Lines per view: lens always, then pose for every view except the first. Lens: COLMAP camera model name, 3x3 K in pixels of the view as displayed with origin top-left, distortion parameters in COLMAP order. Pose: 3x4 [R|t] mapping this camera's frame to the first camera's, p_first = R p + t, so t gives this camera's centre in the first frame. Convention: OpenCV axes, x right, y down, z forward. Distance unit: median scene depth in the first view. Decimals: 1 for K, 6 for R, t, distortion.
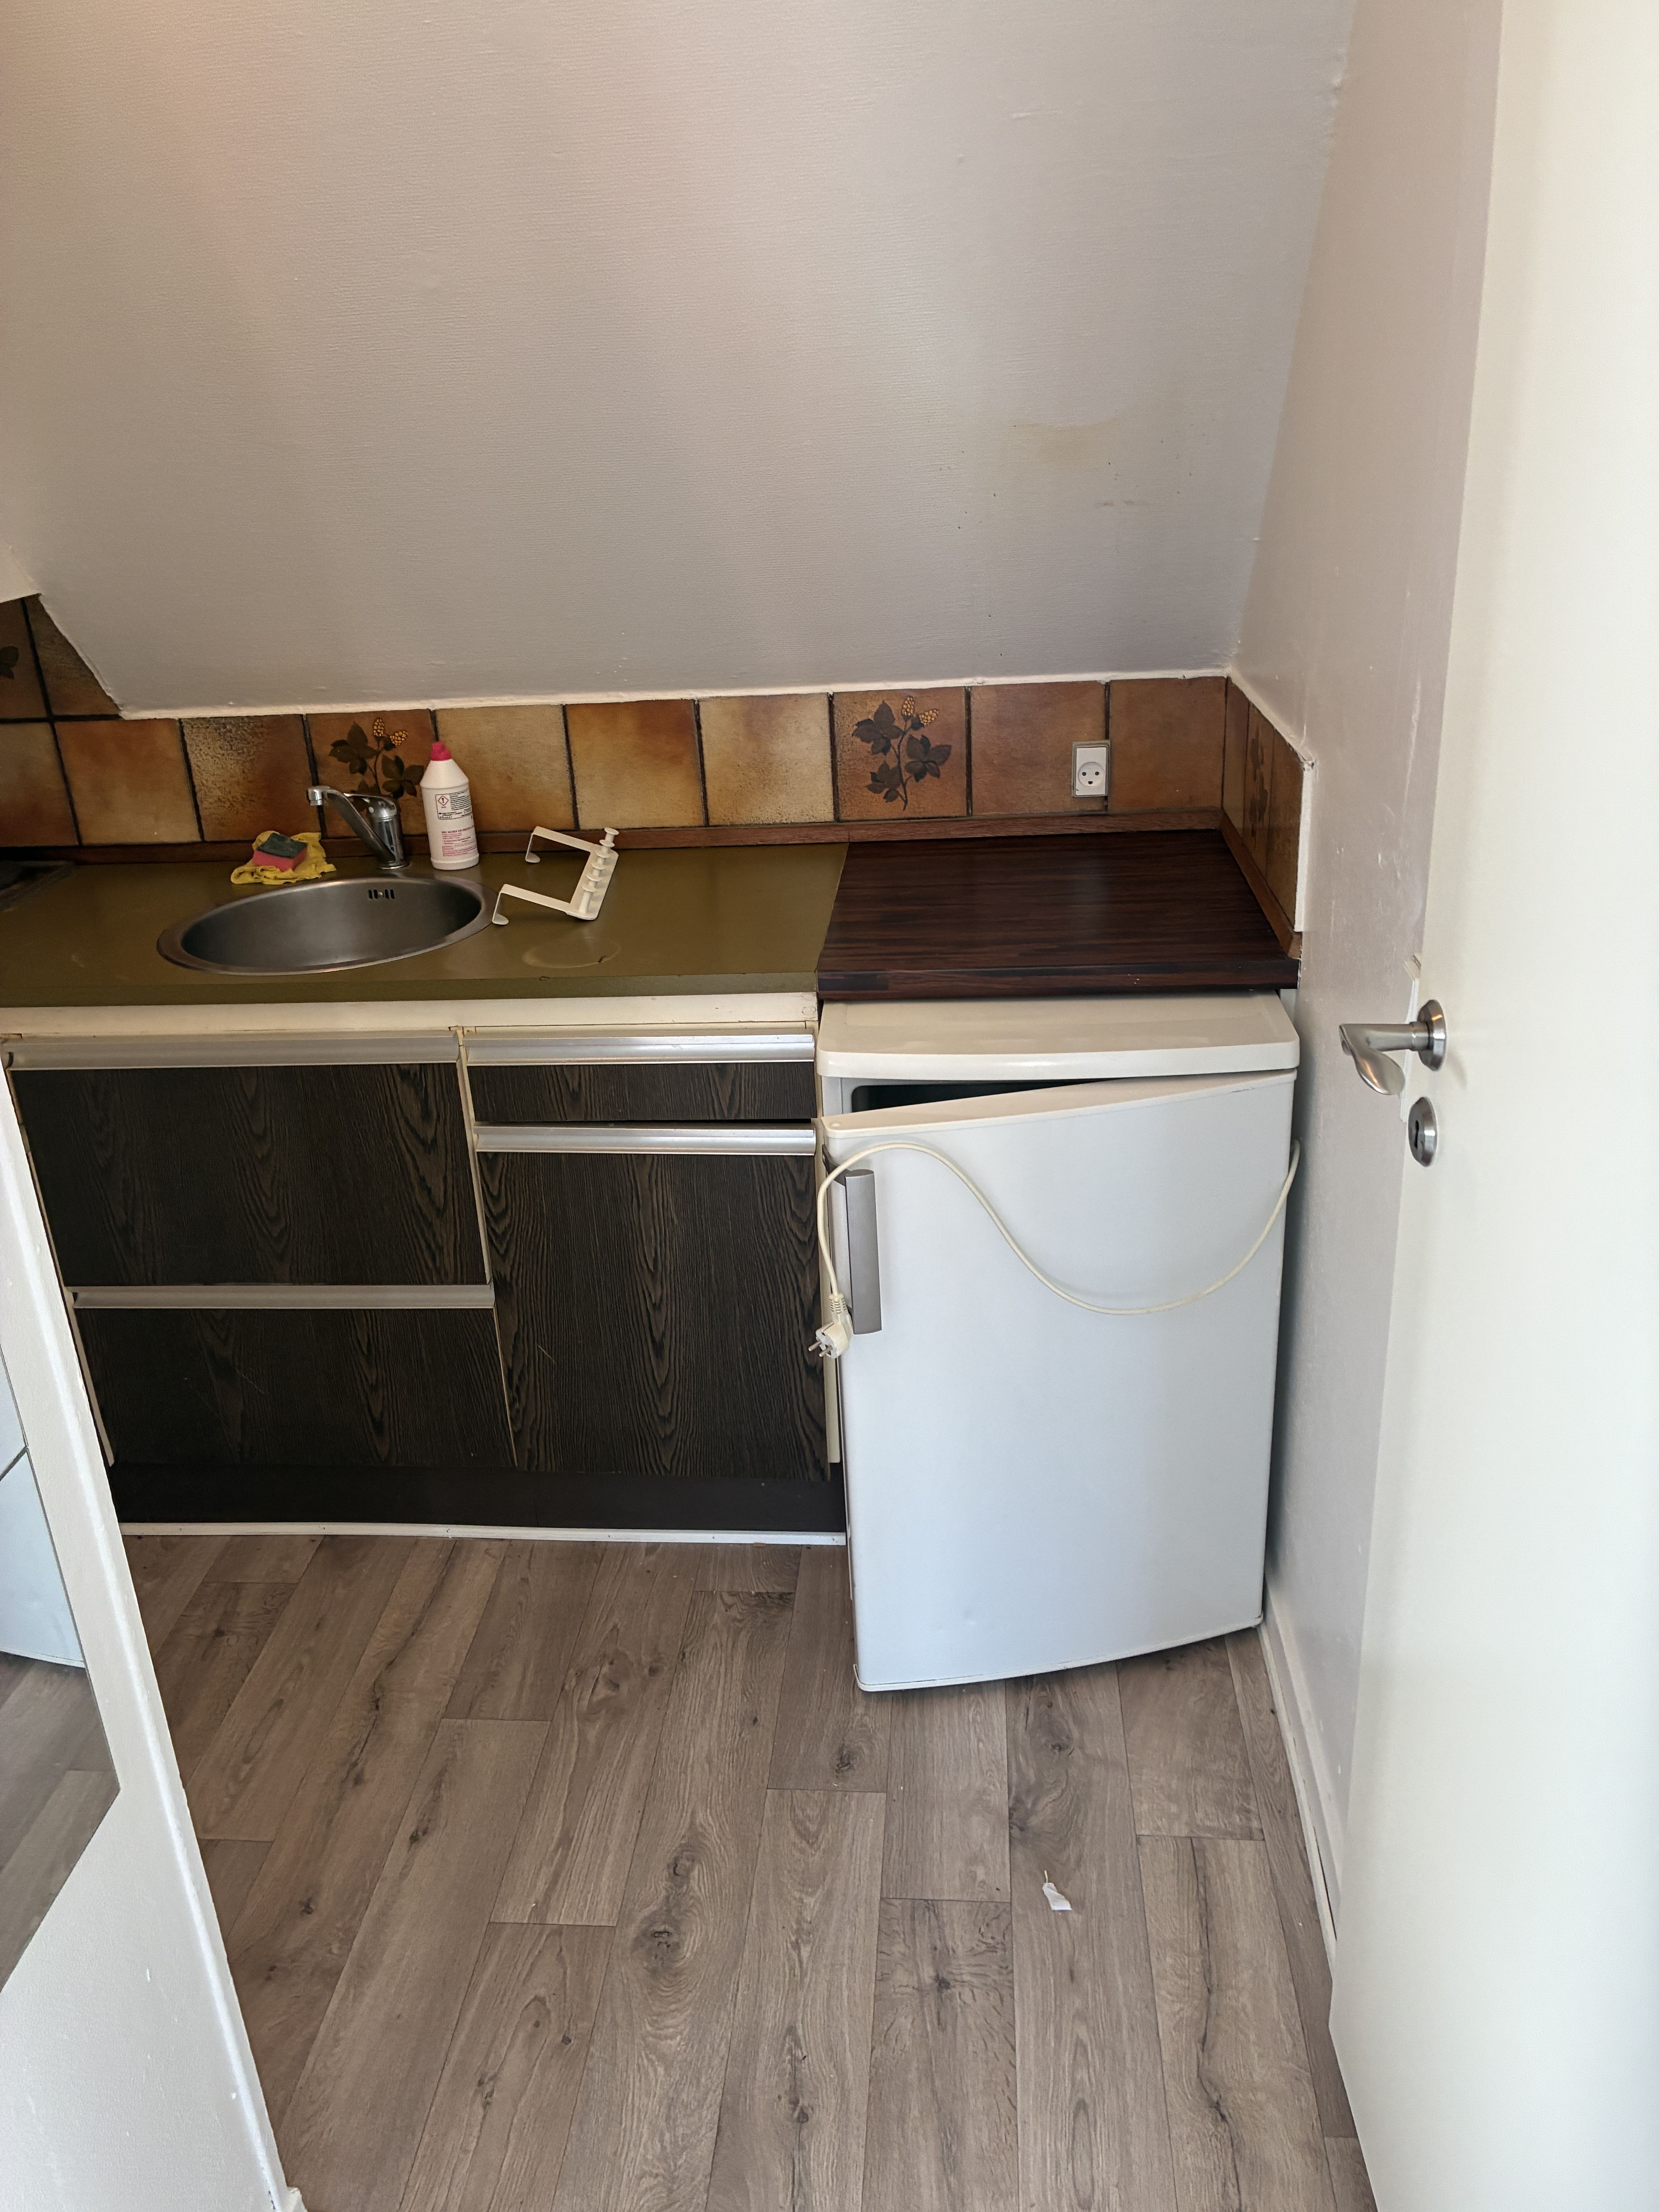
lens RADIAL K [[1693.2, 0, 819.2], [0, 1693.2, 1084.7], [0, 0, 1]] dist [0.025307, -0.021821]
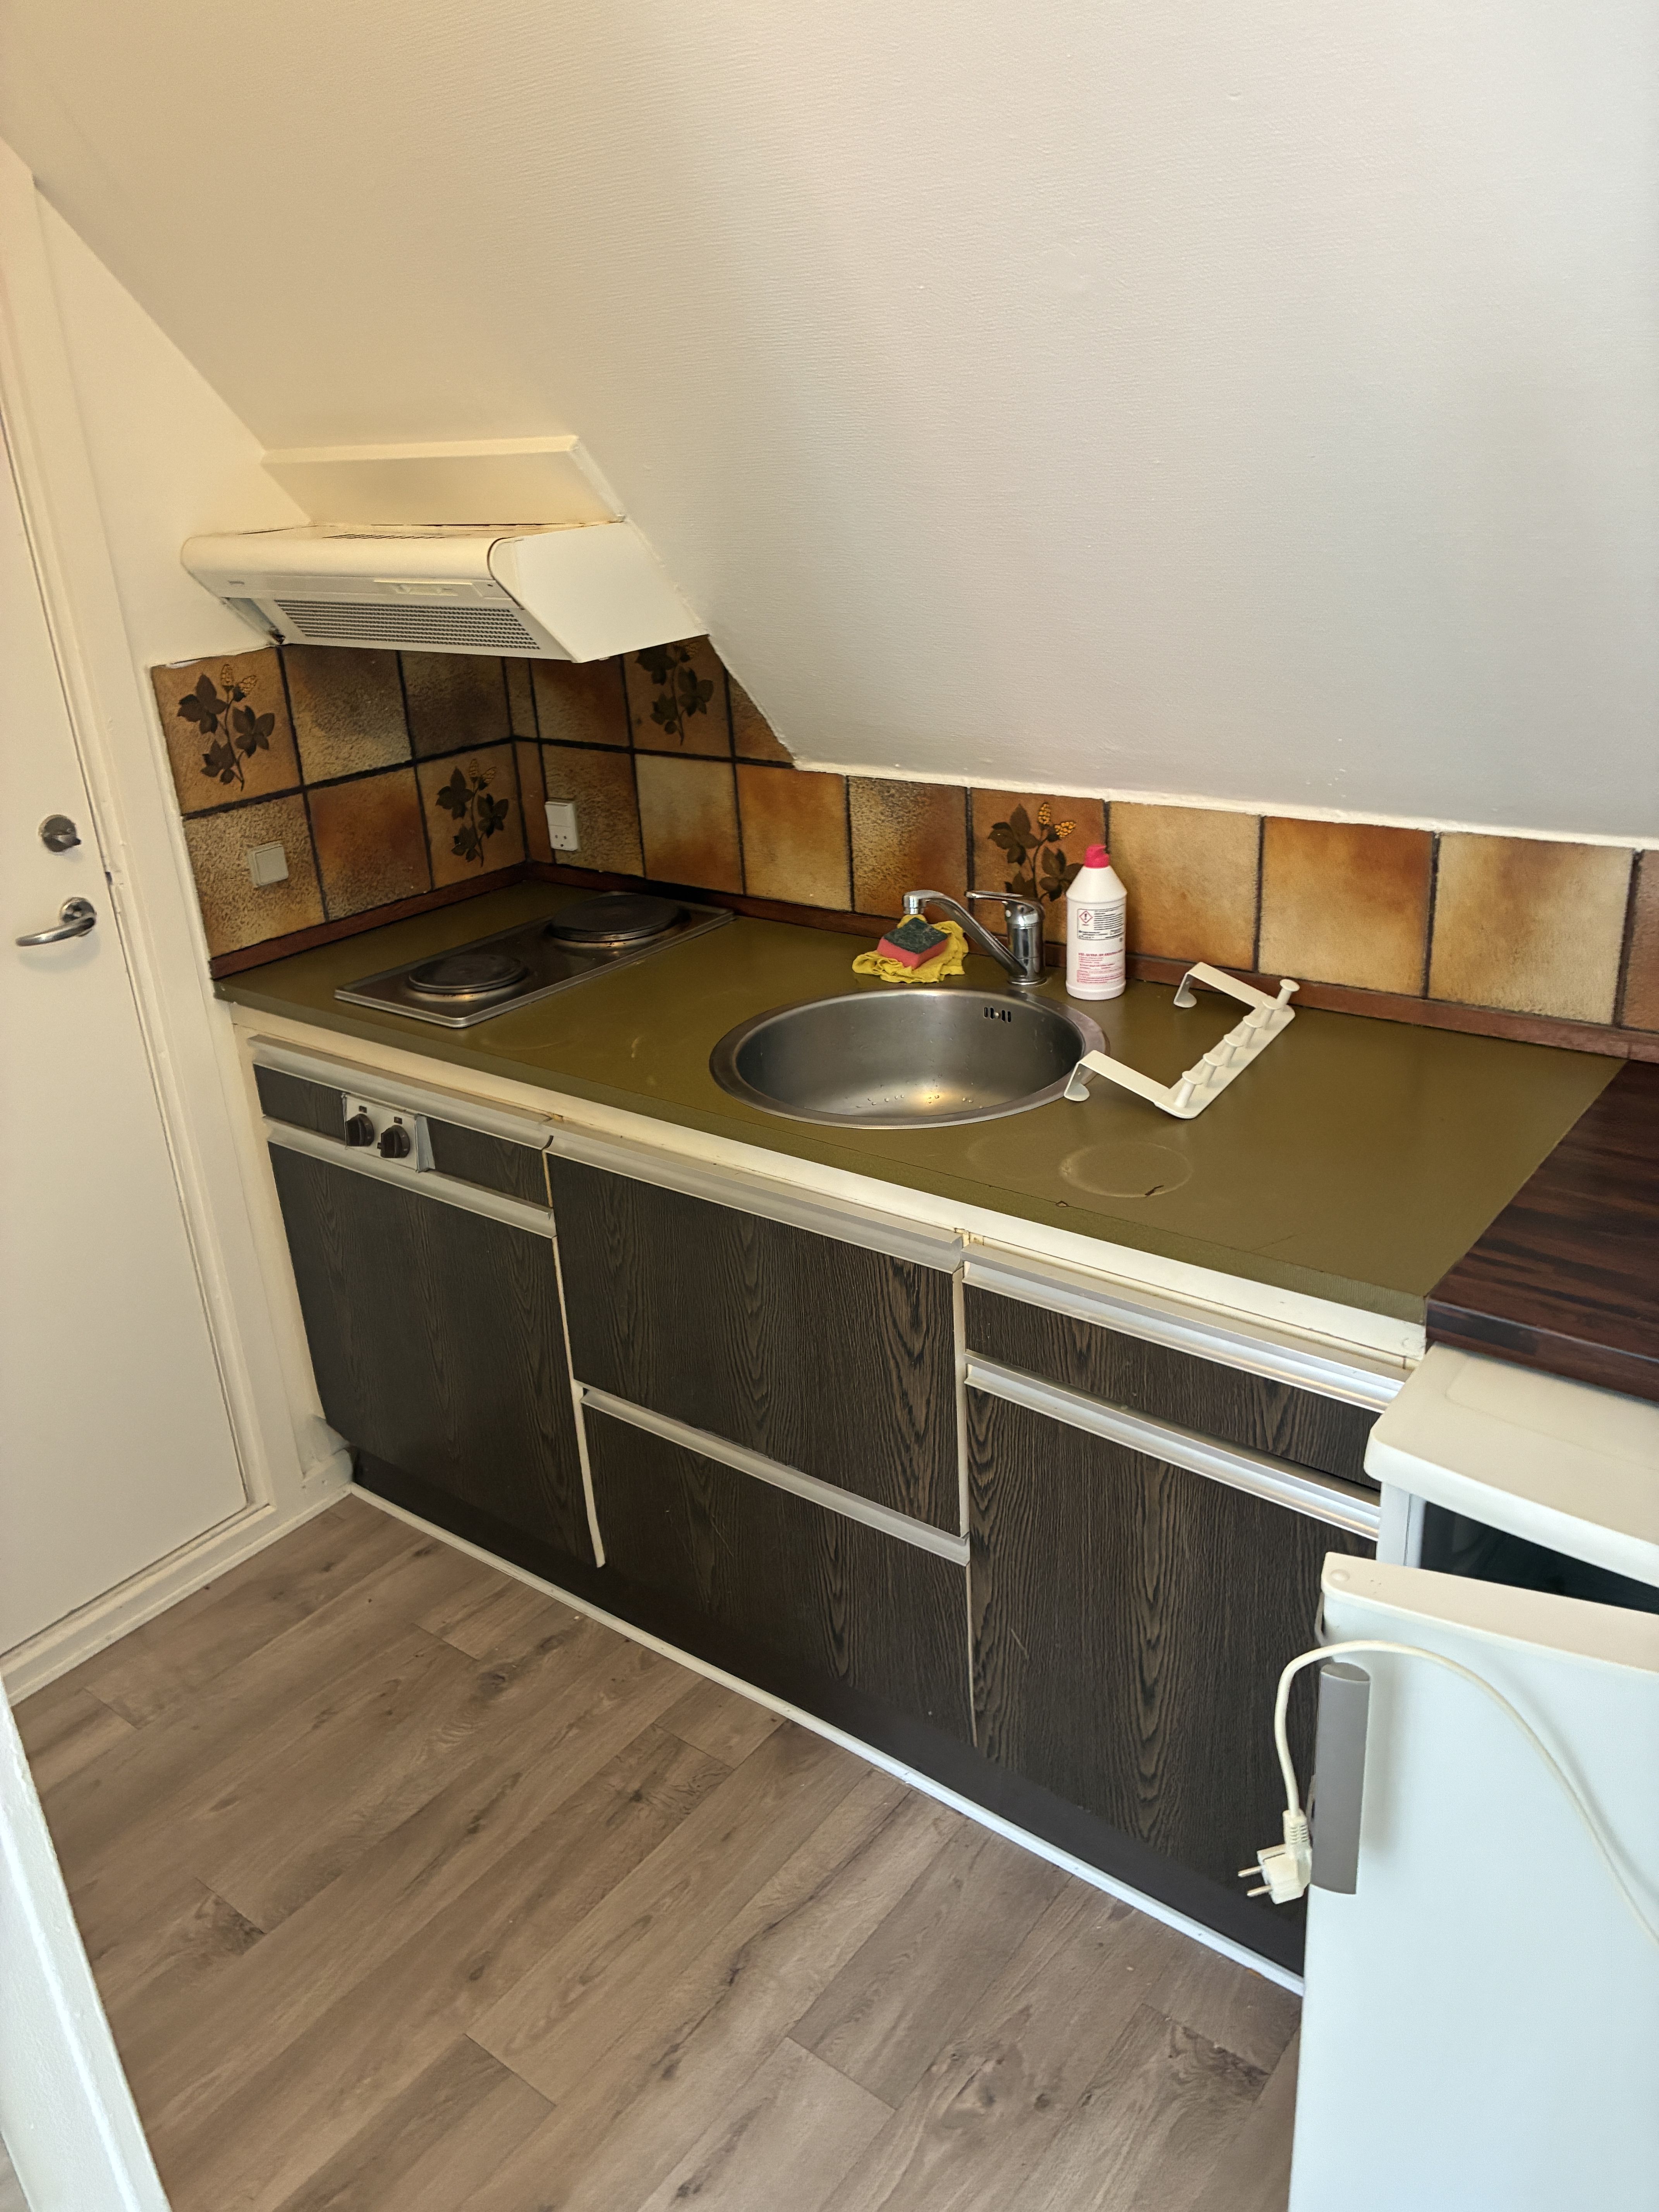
lens RADIAL K [[1693.2, 0, 802.4], [0, 1693.2, 1093.4], [0, 0, 1]] dist [0.025307, -0.021821]
pose [[0.836807, 0.208149, -0.506388, 0.106486], [-0.194929, 0.977573, 0.079708, -0.140107], [0.511622, 0.032009, 0.858614, 0.269398]]
